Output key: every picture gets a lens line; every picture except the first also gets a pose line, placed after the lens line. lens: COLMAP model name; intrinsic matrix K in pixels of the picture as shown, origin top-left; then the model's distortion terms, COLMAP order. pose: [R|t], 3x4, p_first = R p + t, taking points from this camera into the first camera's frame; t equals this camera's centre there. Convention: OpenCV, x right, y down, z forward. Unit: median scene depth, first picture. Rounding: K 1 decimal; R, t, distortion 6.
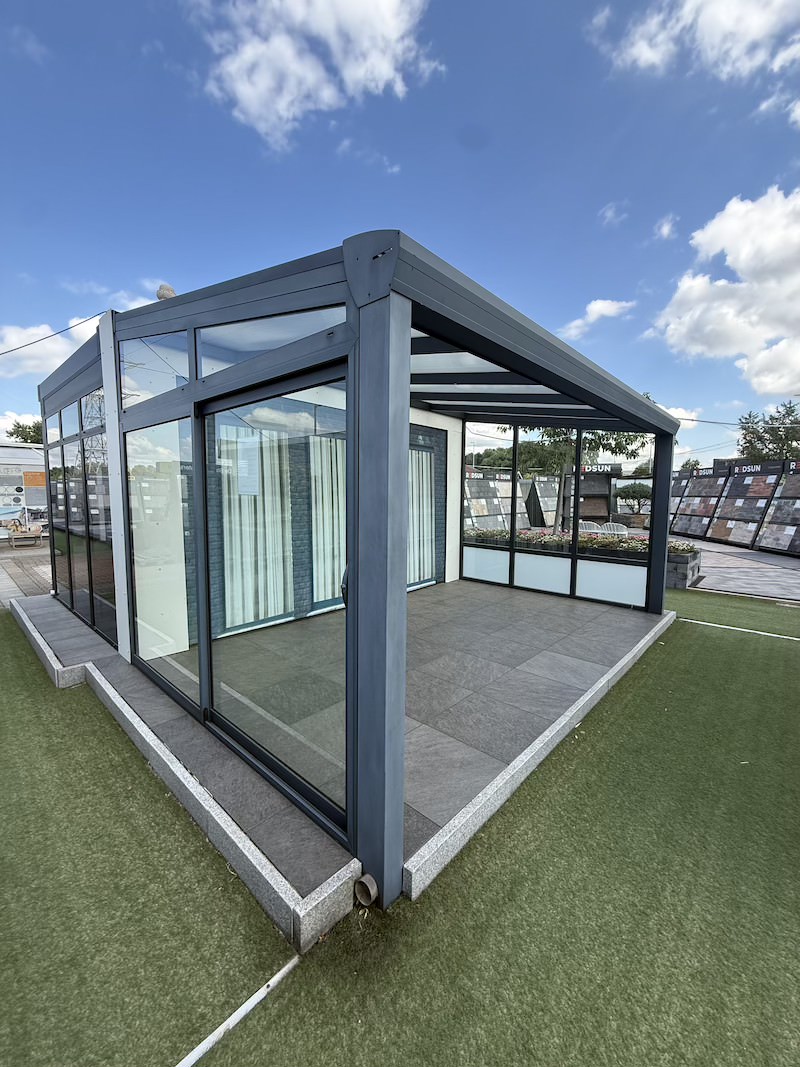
lens RADIAL K [[428.4, 0, 401.5], [0, 428.4, 531.0], [0, 0, 1]] dist [0.000289, -0.000042]
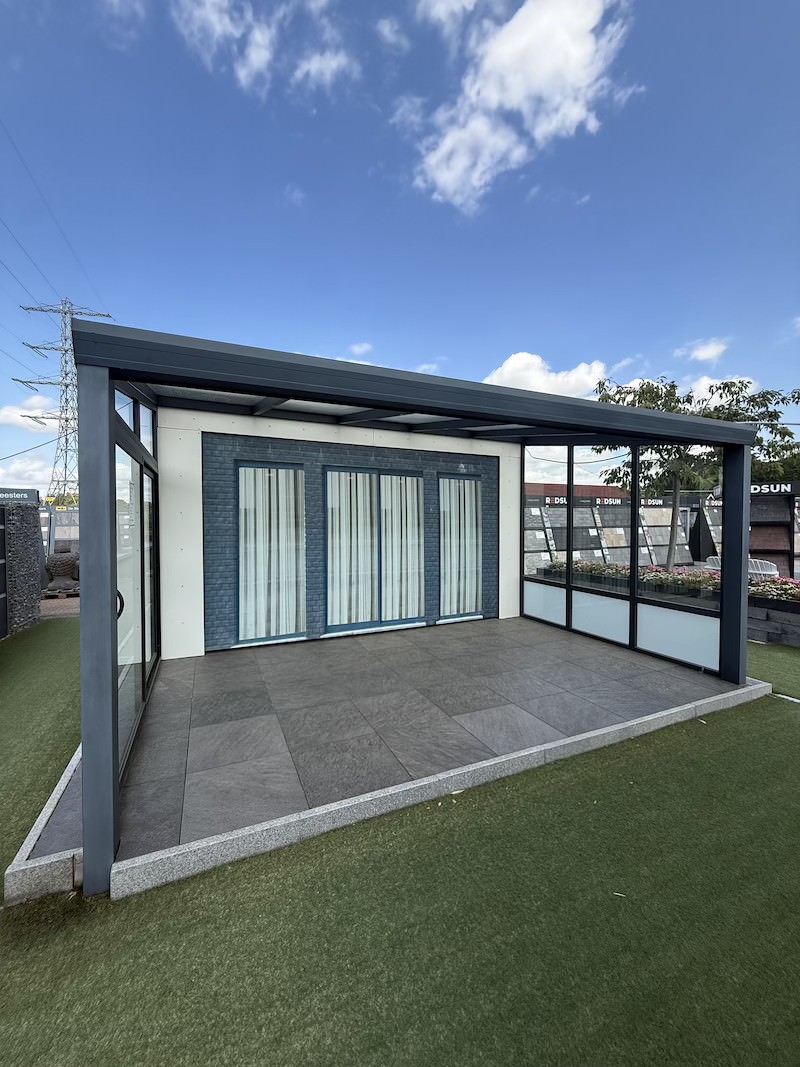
lens RADIAL K [[428.4, 0, 401.5], [0, 428.4, 531.0], [0, 0, 1]] dist [0.000289, -0.000042]
pose [[0.920387, 0.003492, -0.390993, 0.407662], [-0.029086, 0.997801, -0.059555, -0.010905], [0.389925, 0.066187, 0.918465, 0.081348]]
